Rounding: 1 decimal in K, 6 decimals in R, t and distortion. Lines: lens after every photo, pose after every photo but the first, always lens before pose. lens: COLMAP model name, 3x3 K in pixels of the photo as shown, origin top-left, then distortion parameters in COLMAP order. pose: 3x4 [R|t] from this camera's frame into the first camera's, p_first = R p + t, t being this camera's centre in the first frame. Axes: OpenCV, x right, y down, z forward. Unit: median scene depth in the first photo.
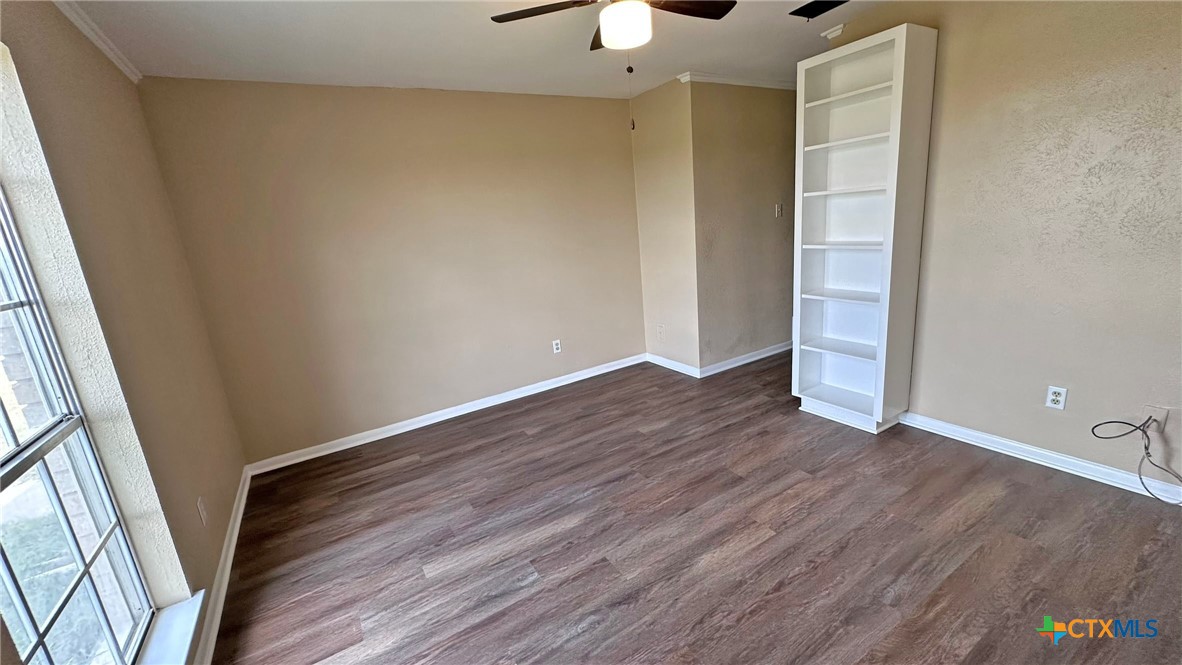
lens RADIAL K [[472.8, 0, 589.8], [0, 472.8, 331.4], [0, 0, 1]] dist [-0.000617, 0.000083]
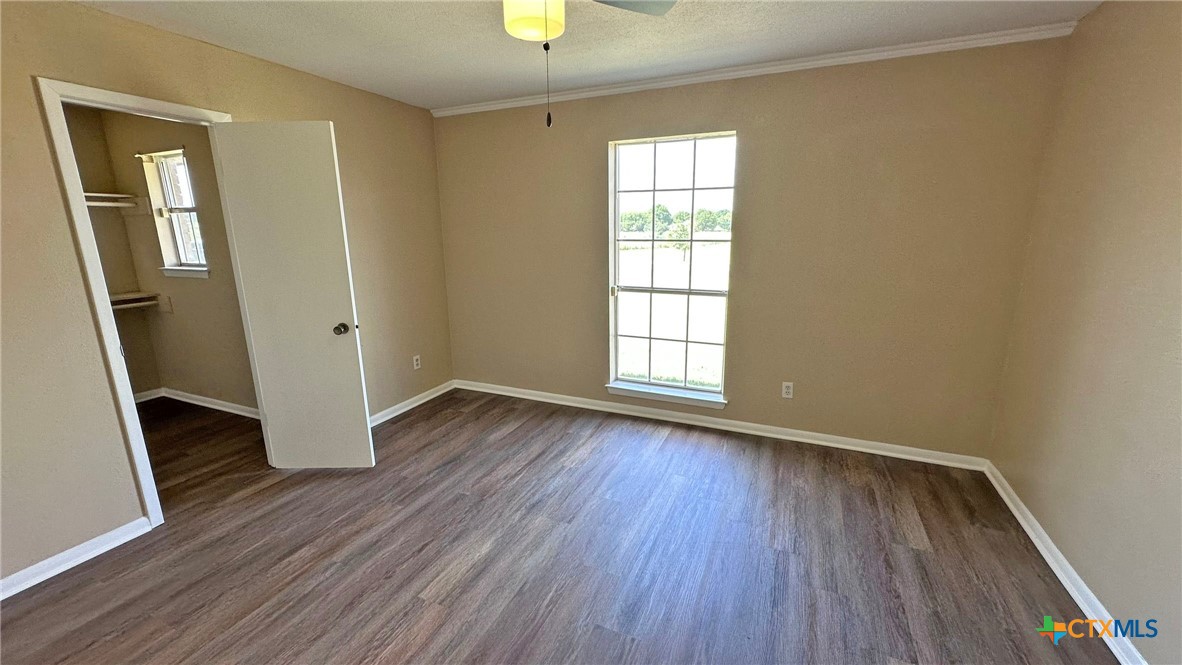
lens RADIAL K [[472.8, 0, 589.8], [0, 472.8, 331.4], [0, 0, 1]] dist [-0.000617, 0.000083]
pose [[-0.816509, 0.225054, -0.531661, 0.475157], [-0.052156, 0.888373, 0.456151, -0.446877], [0.574972, 0.400181, -0.713626, 1.576154]]
